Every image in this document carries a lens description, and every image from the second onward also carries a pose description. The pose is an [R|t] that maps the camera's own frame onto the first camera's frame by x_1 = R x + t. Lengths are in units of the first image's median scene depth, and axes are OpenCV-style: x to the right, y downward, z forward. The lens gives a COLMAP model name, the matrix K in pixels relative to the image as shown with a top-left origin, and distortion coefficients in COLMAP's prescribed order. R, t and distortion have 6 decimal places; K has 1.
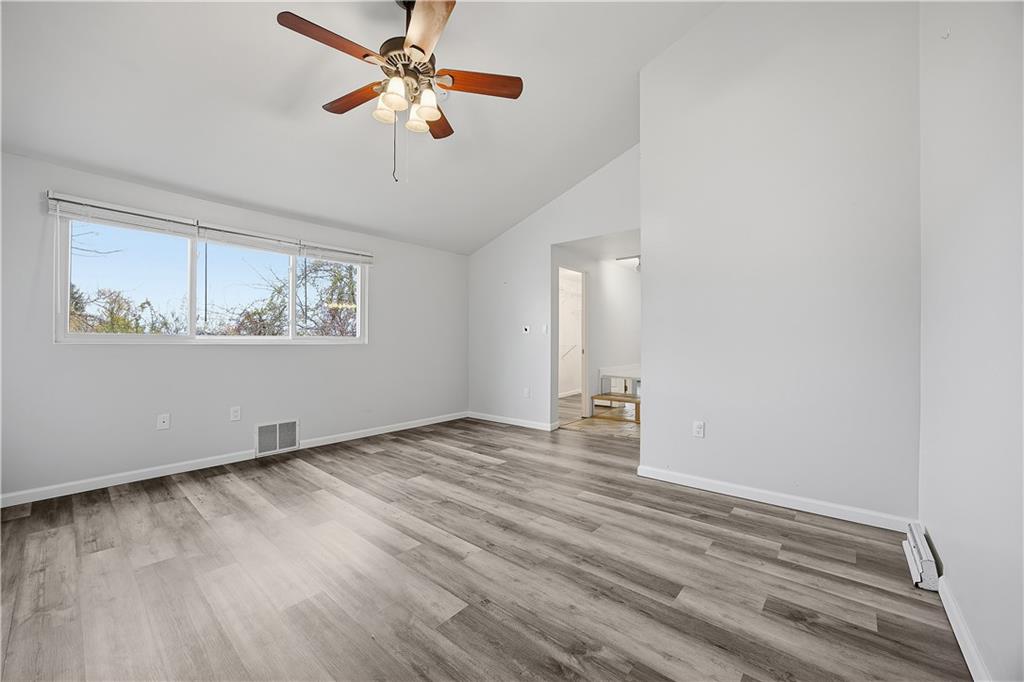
lens RADIAL K [[407.3, 0, 506.1], [0, 407.3, 340.5], [0, 0, 1]] dist [-0.021401, 0.008592]
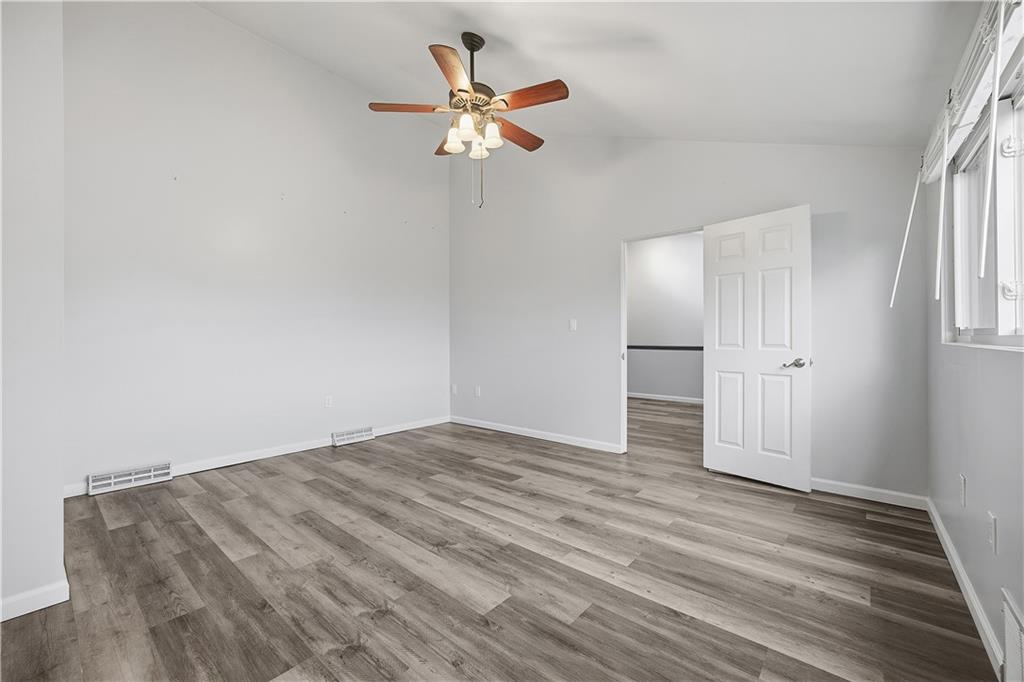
lens RADIAL K [[407.3, 0, 506.1], [0, 407.3, 340.5], [0, 0, 1]] dist [-0.021401, 0.008592]
pose [[-0.999925, -0.001349, -0.012199, -0.264047], [-0.001326, 0.999997, -0.001879, 0.003400], [0.012202, -0.001863, -0.999924, 1.761093]]
